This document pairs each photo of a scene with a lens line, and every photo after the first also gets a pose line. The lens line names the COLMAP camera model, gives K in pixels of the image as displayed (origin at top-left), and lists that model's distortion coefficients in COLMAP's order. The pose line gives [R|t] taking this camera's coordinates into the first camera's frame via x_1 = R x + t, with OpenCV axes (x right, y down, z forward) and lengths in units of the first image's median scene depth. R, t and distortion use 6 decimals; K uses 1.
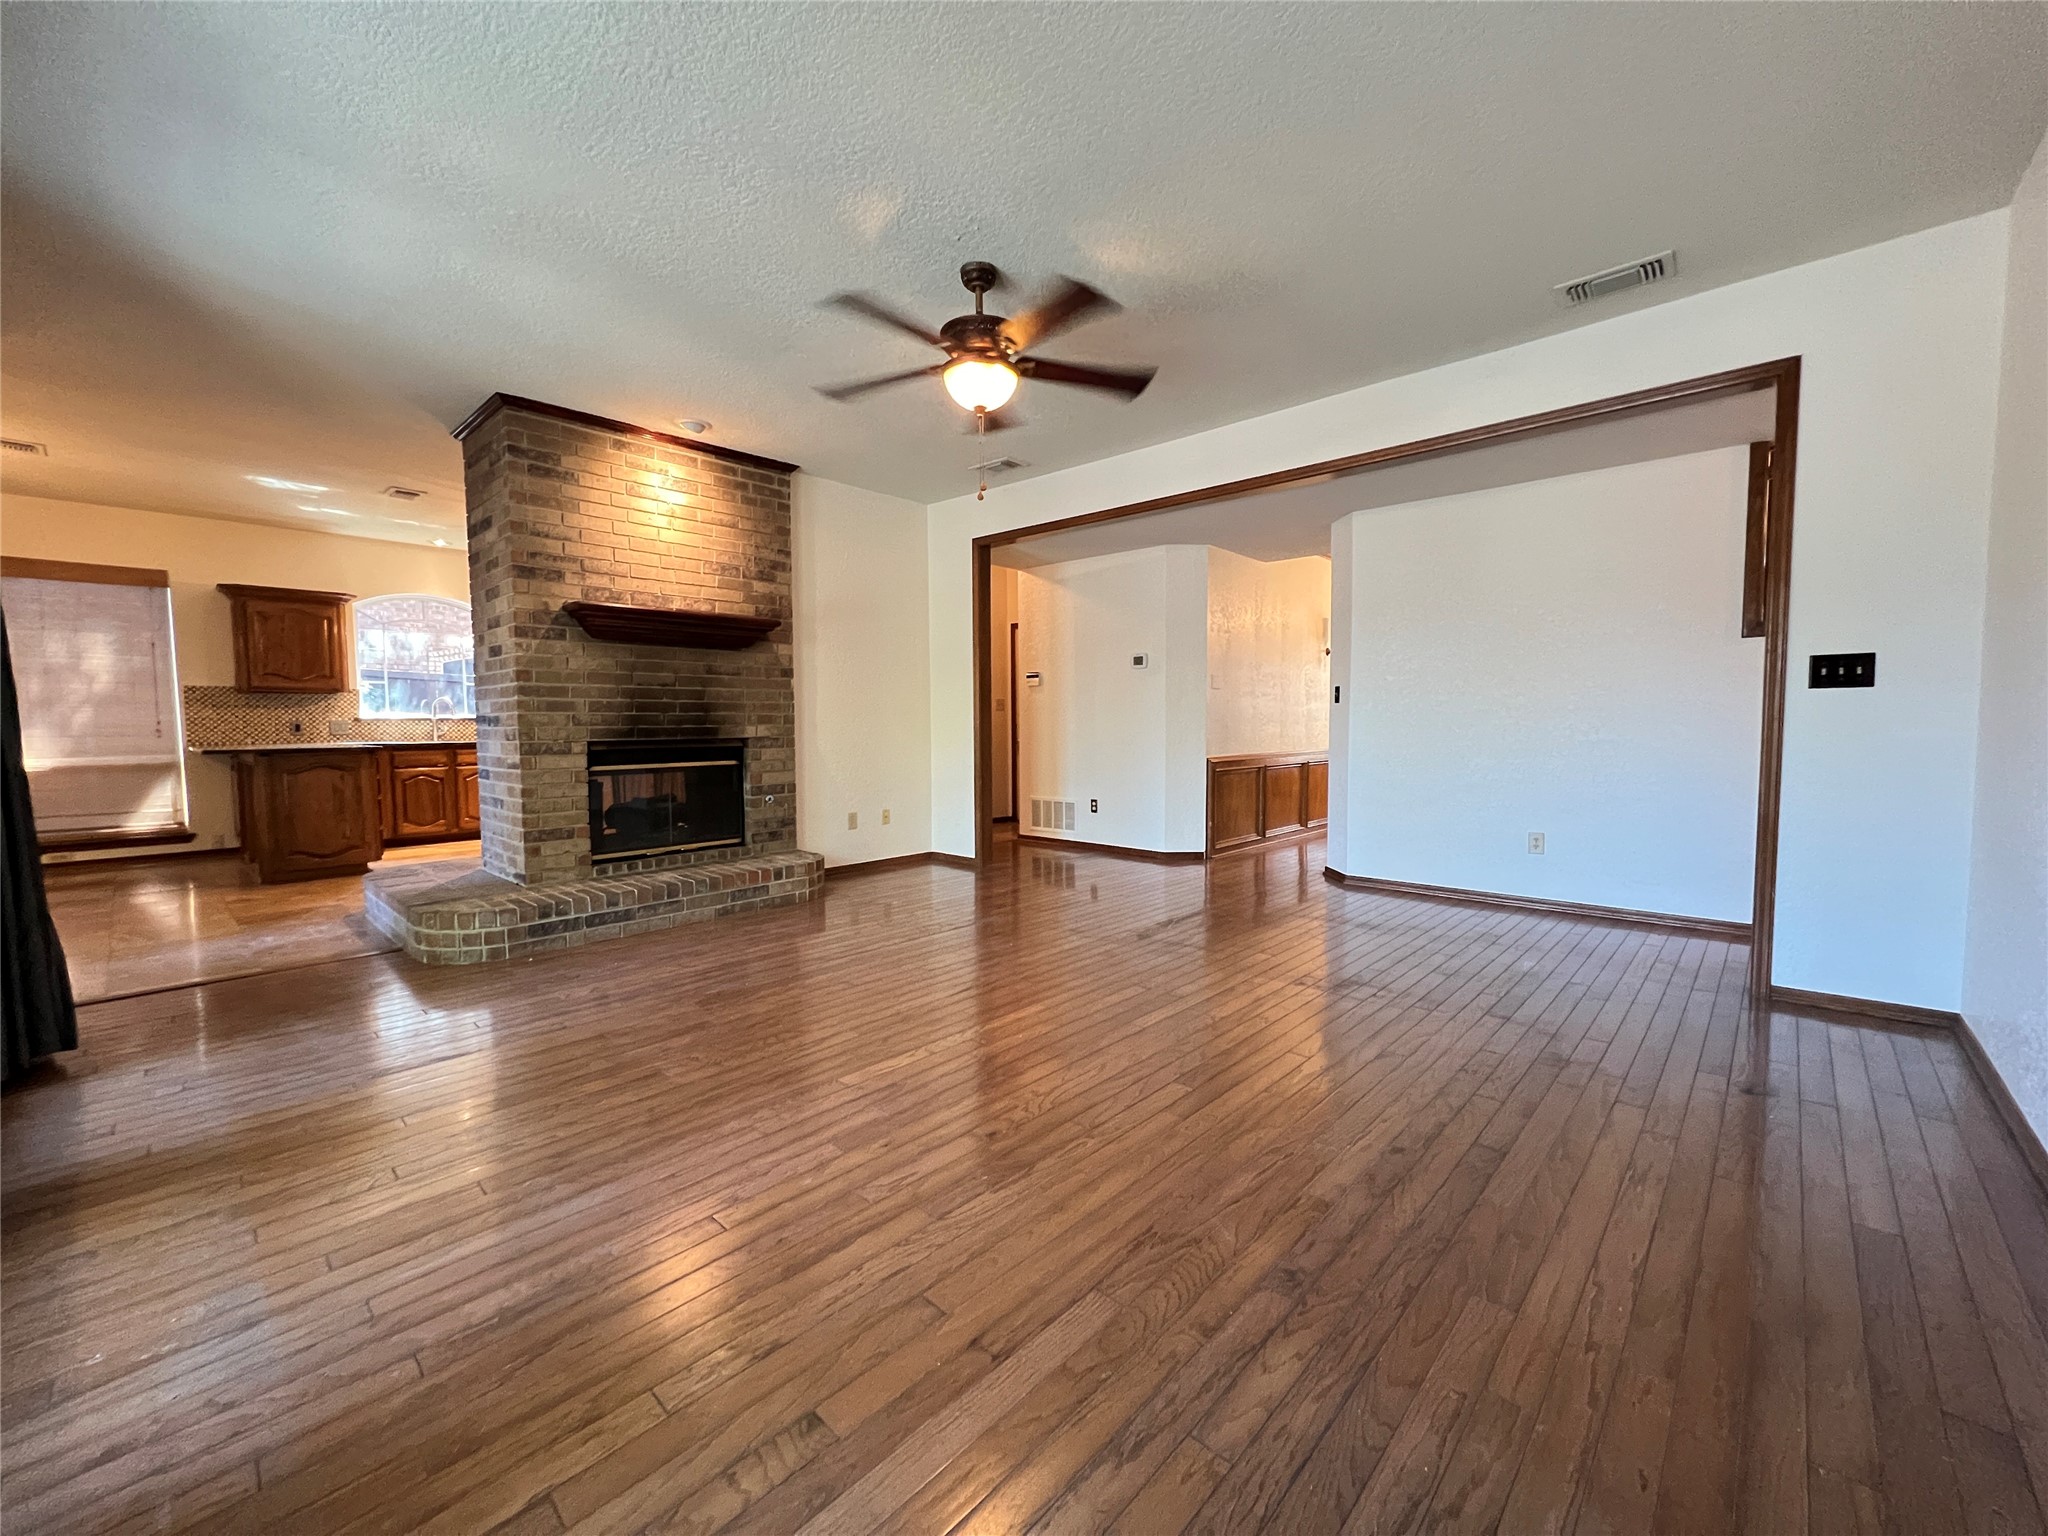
lens RADIAL K [[818.7, 0, 1026.8], [0, 818.7, 768.6], [0, 0, 1]] dist [-0.002022, 0.001040]
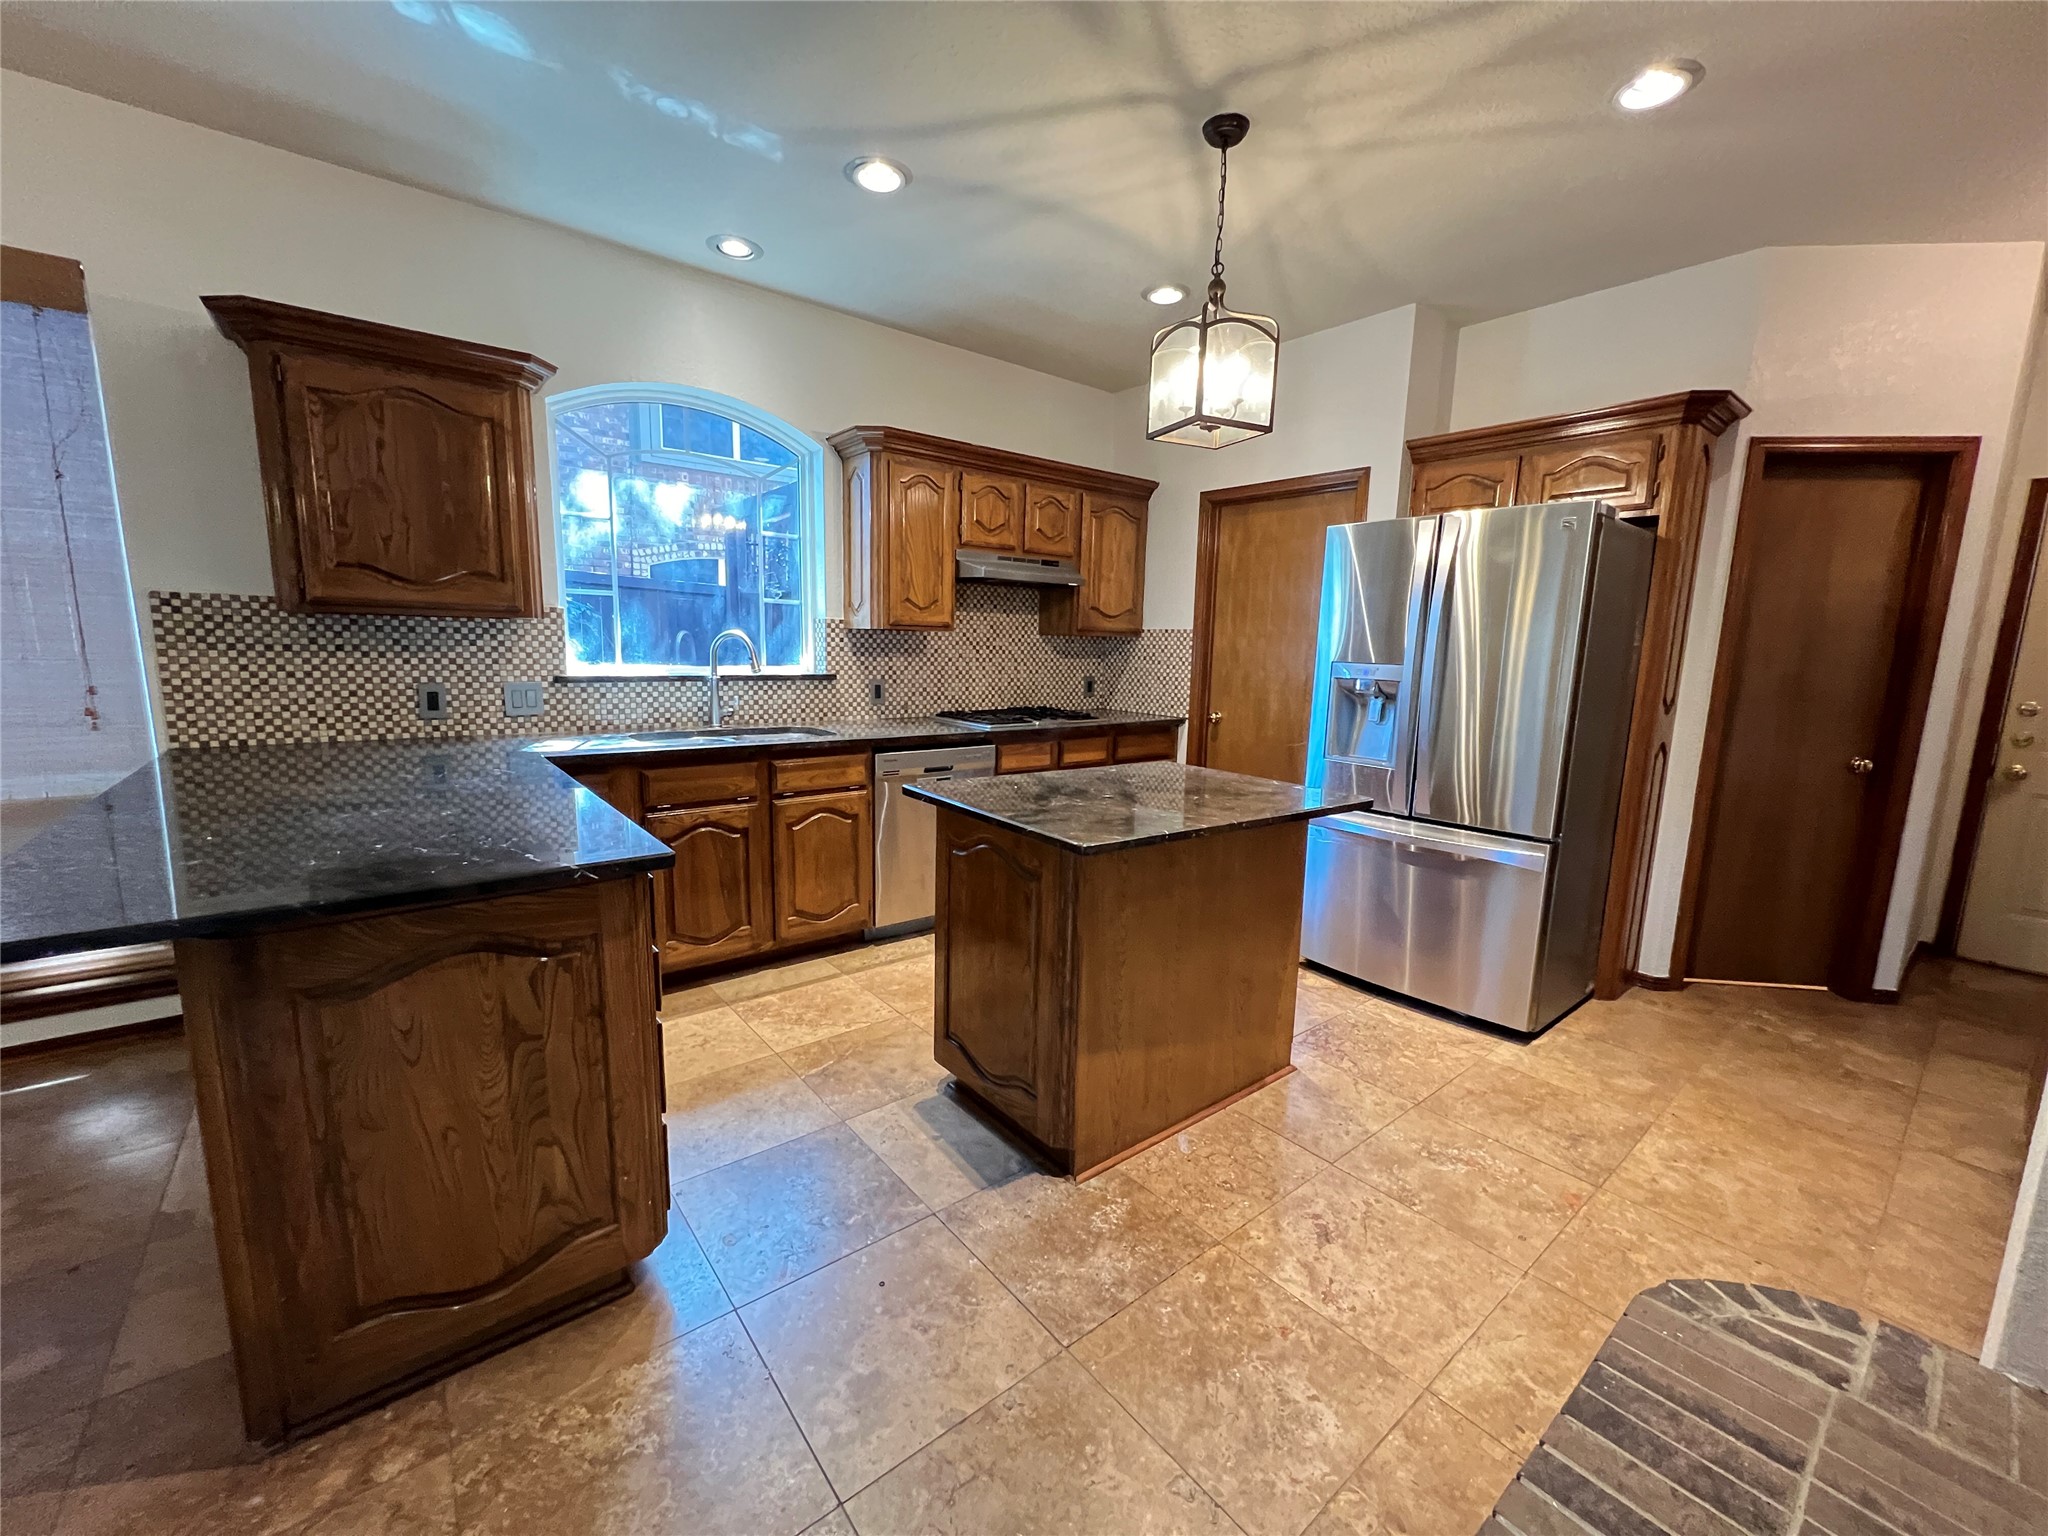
lens RADIAL K [[818.7, 0, 1026.8], [0, 818.7, 768.6], [0, 0, 1]] dist [-0.002022, 0.001040]
pose [[0.987808, 0.055271, -0.145533, -0.750543], [-0.041242, 0.994361, 0.097704, -0.096774], [0.150112, -0.090511, 0.984517, 0.894696]]
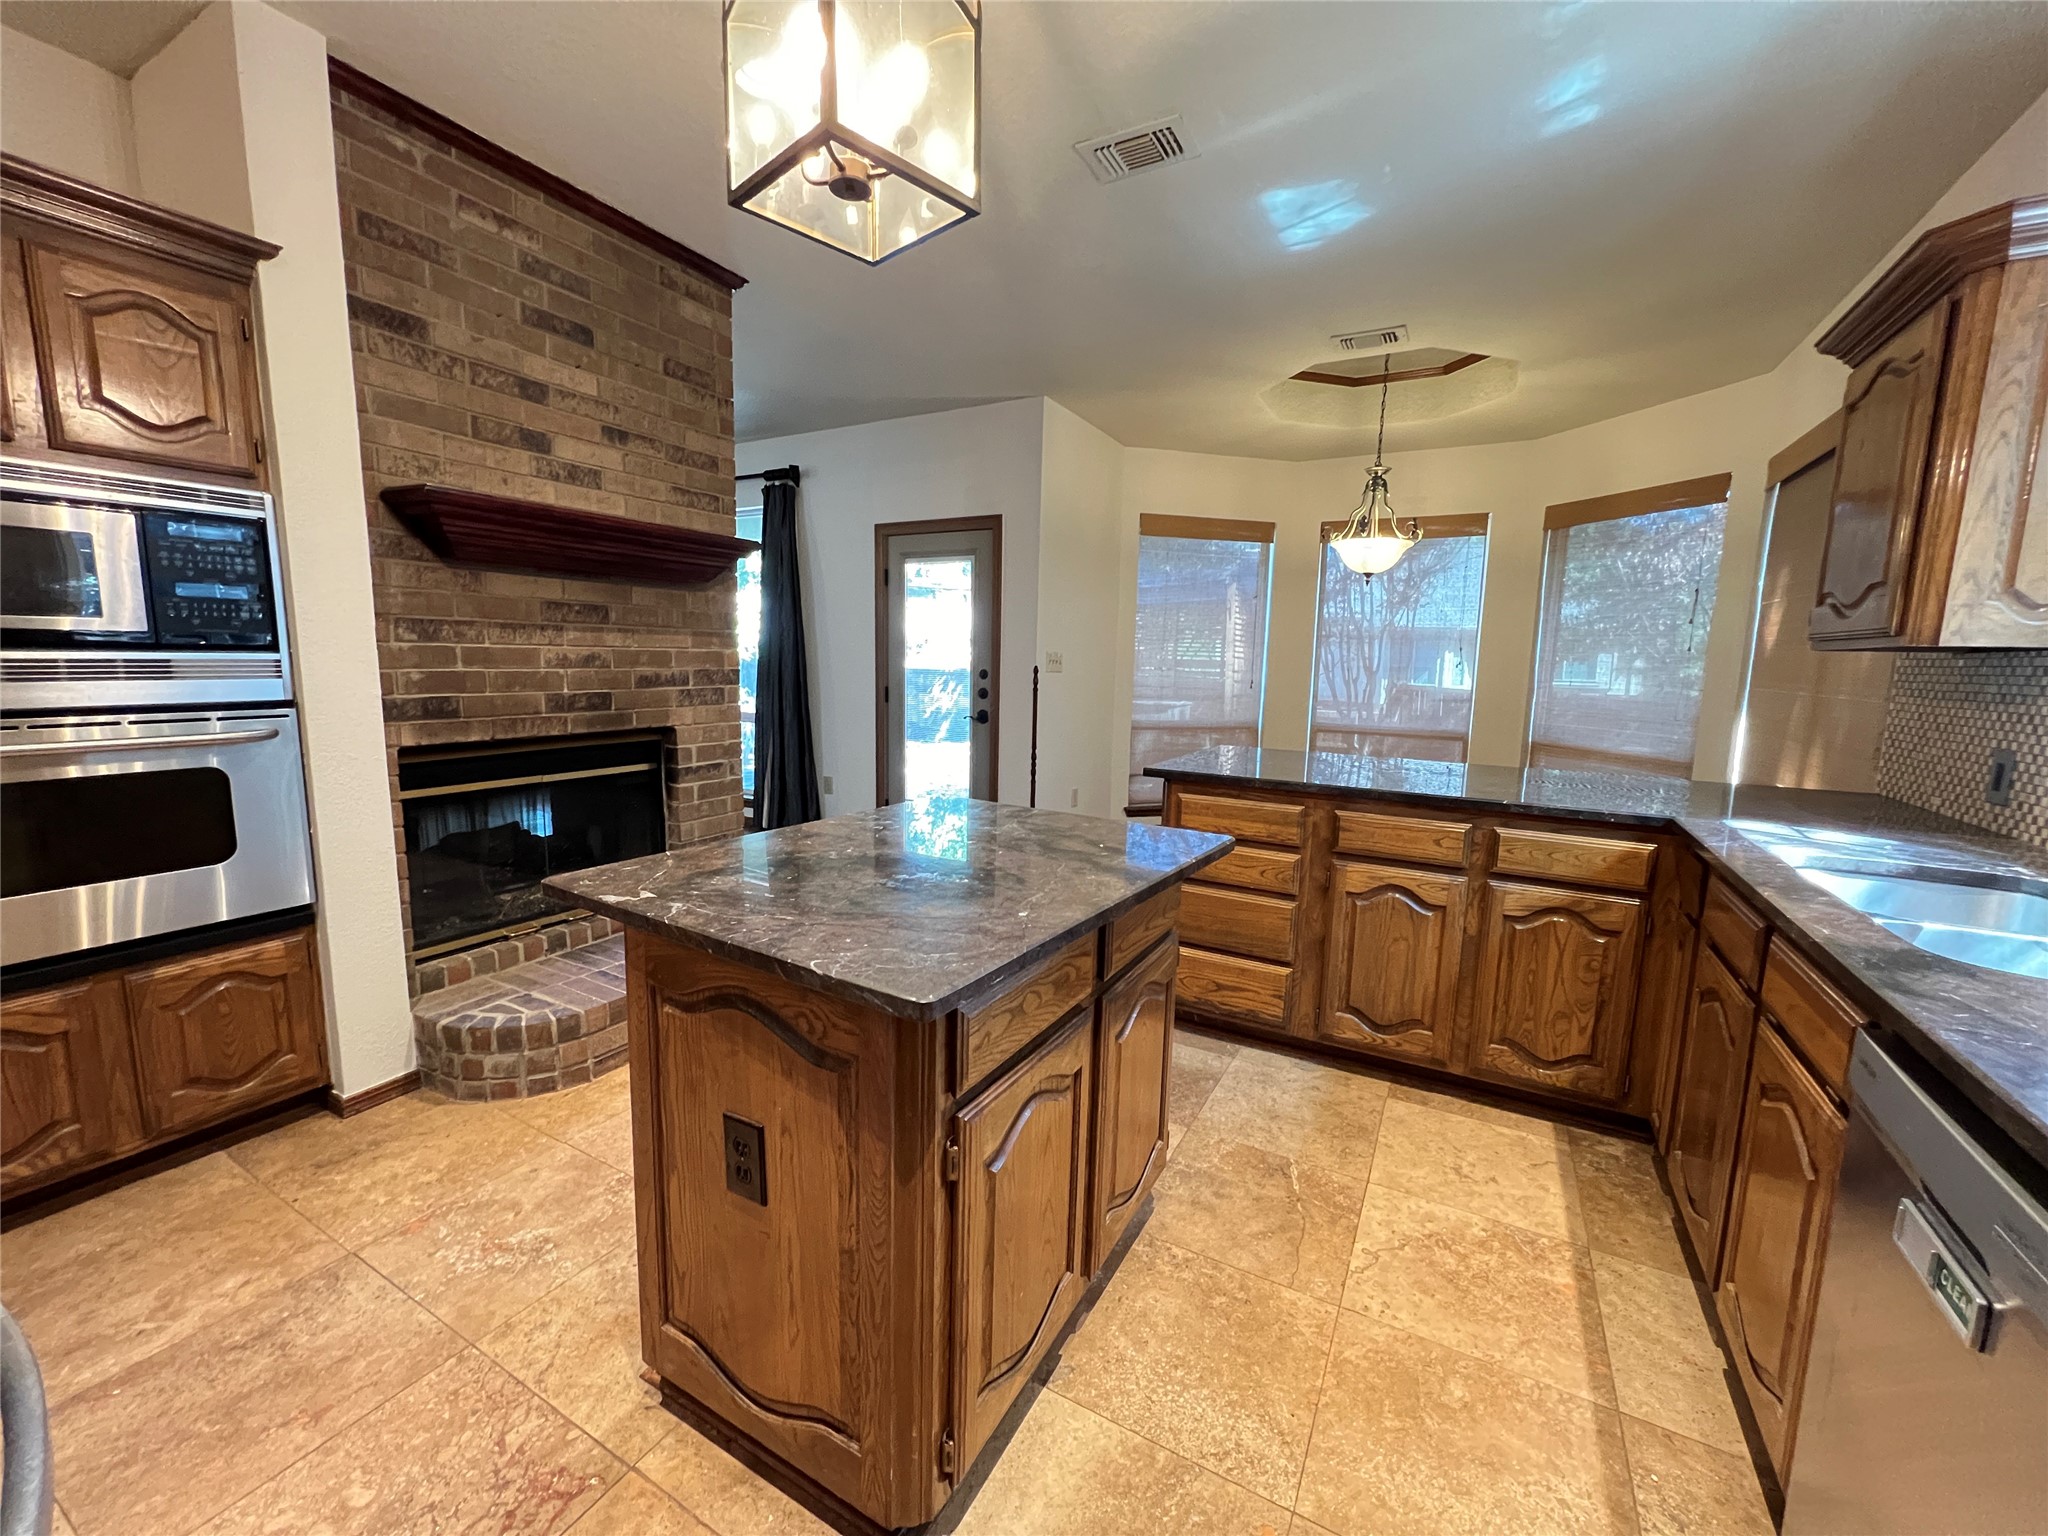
lens RADIAL K [[818.7, 0, 1026.8], [0, 818.7, 768.6], [0, 0, 1]] dist [-0.002022, 0.001040]
pose [[-0.974101, 0.016322, -0.225524, -0.718916], [-0.029084, 0.980062, 0.196553, -0.136687], [0.224235, 0.198022, -0.954204, 1.667807]]
